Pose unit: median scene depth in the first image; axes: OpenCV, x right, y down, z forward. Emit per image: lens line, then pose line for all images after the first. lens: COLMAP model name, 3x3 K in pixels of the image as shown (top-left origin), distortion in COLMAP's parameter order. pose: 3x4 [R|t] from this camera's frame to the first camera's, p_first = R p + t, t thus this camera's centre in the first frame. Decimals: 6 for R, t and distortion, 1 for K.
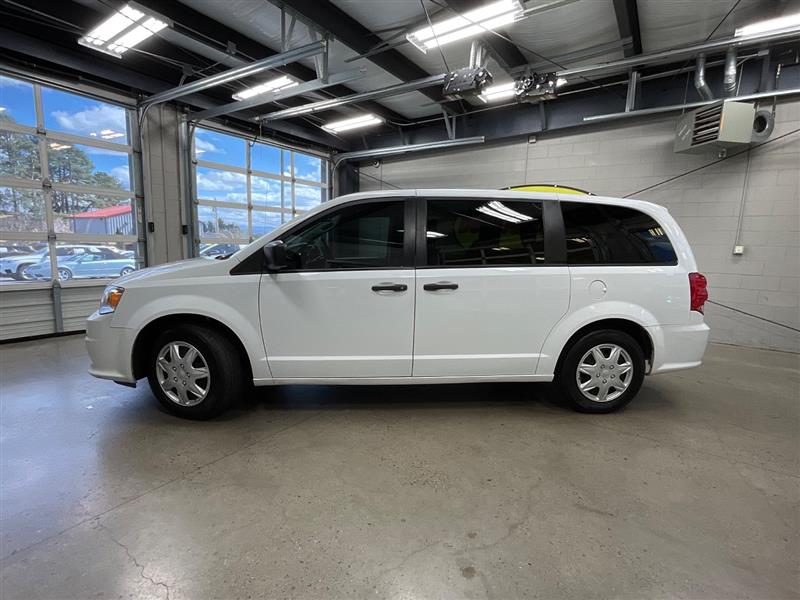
lens RADIAL K [[397.0, 0, 402.1], [0, 397.0, 301.7], [0, 0, 1]] dist [-0.003936, 0.001425]
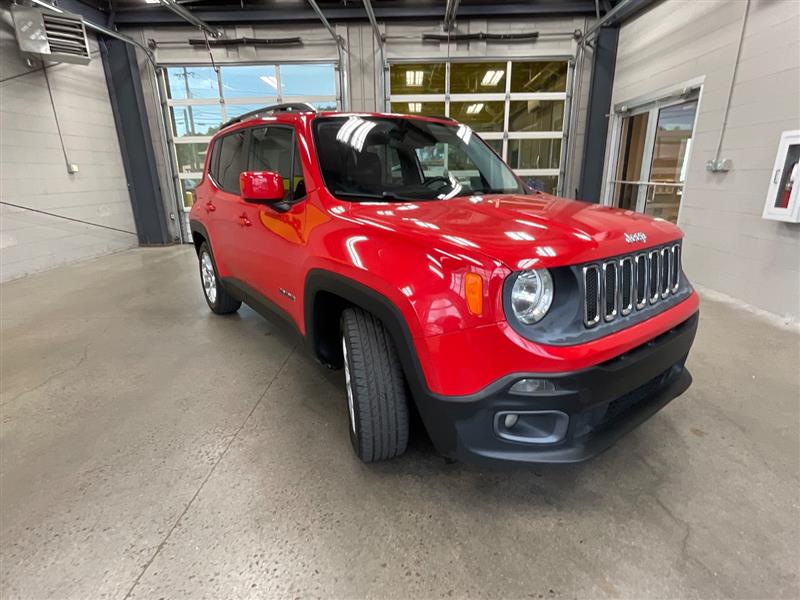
lens RADIAL K [[423.7, 0, 401.8], [0, 423.7, 298.8], [0, 0, 1]] dist [-0.006792, 0.009759]
pose [[-0.530963, -0.272643, 0.802337, -0.617338], [0.120856, 0.912784, 0.390153, -0.148404], [-0.838732, 0.304124, -0.451704, 0.885963]]
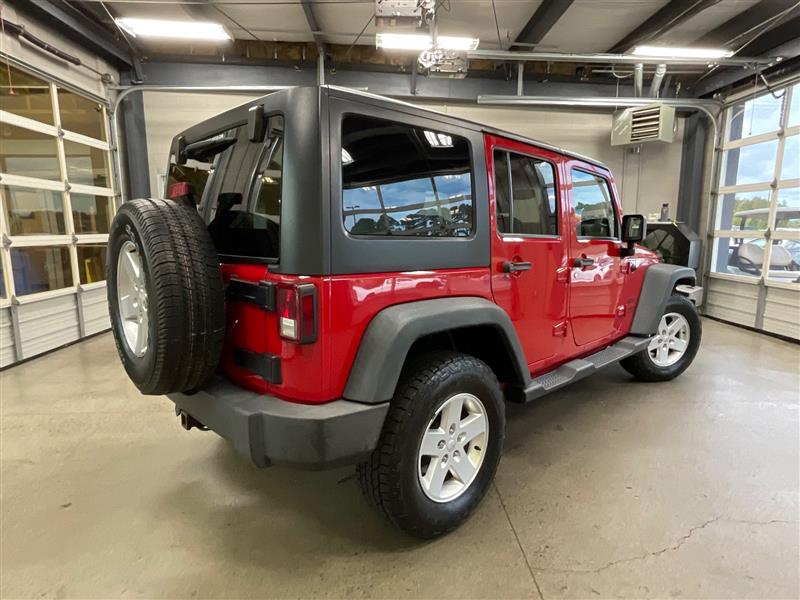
lens RADIAL K [[483.1, 0, 401.0], [0, 483.1, 300.6], [0, 0, 1]] dist [-0.005105, 0.002714]
pose [[-0.805007, 0.055767, -0.590639, 0.450363], [-0.112285, 0.963256, 0.243987, -0.155613], [0.582543, 0.262731, -0.769166, 1.125870]]
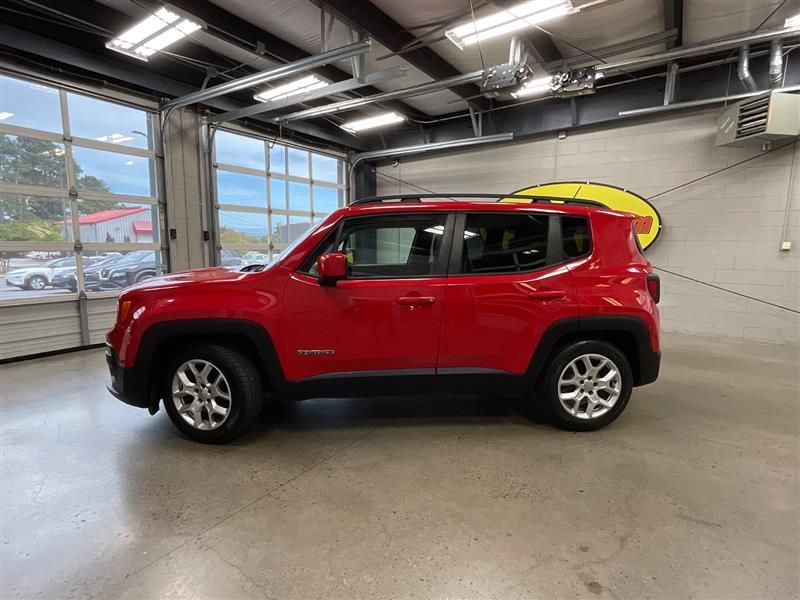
lens RADIAL K [[415.0, 0, 402.3], [0, 415.0, 301.3], [0, 0, 1]] dist [-0.001950, 0.000331]
pose [[0.999804, -0.019669, -0.002208, -0.082075], [0.019651, 0.999776, -0.007837, -0.006086], [0.002362, 0.007792, 0.999967, -0.007221]]
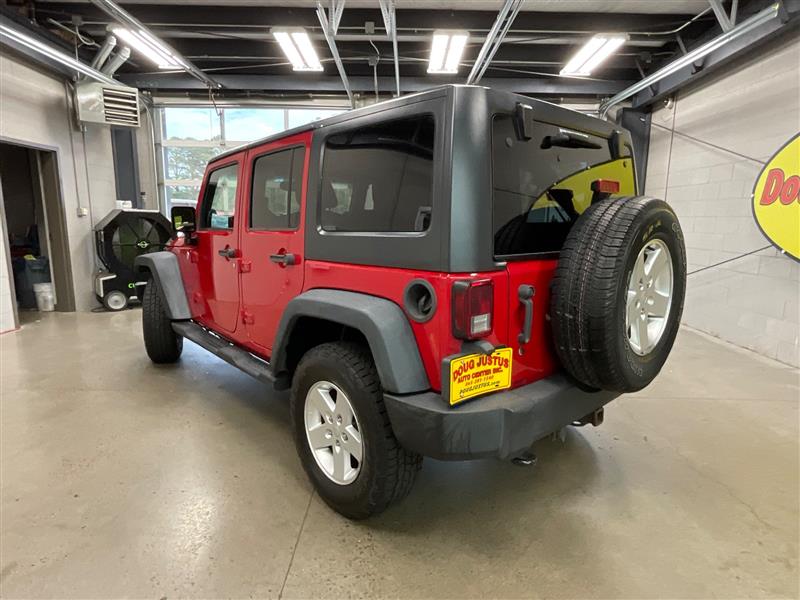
lens RADIAL K [[462.7, 0, 402.0], [0, 462.7, 300.5], [0, 0, 1]] dist [-0.005228, 0.003648]
pose [[0.558578, 0.122855, -0.820303, 0.559459], [-0.118266, 0.990662, 0.067837, -0.050622], [0.820977, 0.059121, 0.567892, 0.393330]]
